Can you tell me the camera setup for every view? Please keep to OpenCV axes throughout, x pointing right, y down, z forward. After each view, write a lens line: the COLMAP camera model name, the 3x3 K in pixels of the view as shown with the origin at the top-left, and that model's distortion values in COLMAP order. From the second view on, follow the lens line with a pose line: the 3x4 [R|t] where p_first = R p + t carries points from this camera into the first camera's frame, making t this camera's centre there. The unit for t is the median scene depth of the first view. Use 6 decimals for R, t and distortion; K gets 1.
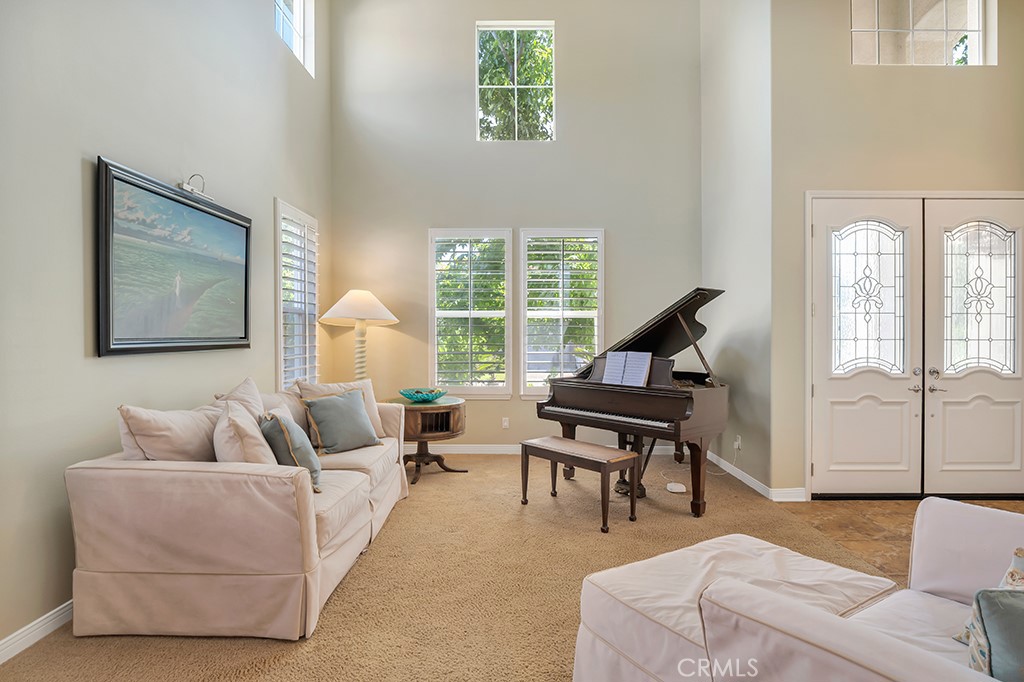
lens RADIAL K [[517.1, 0, 513.3], [0, 517.1, 335.9], [0, 0, 1]] dist [-0.004478, -0.000750]
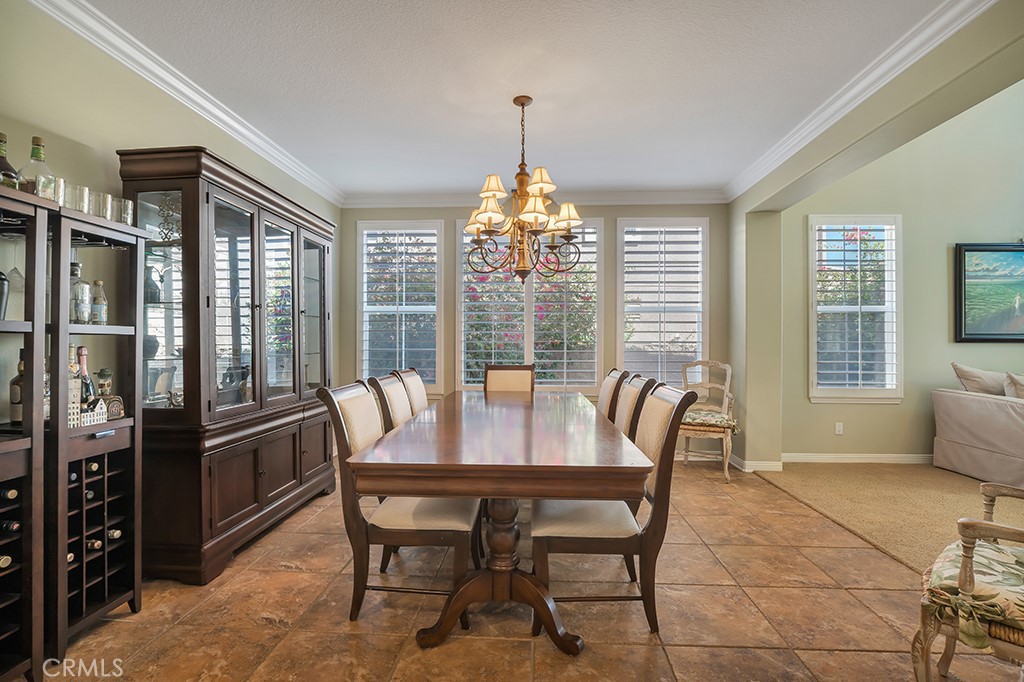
lens RADIAL K [[495.5, 0, 513.5], [0, 495.5, 344.9], [0, 0, 1]] dist [-0.002911, -0.000510]
pose [[-0.041924, -0.003087, -0.999116, 1.192040], [-0.013148, 0.999910, -0.002538, 0.076712], [0.999034, 0.013030, -0.041961, -0.644999]]
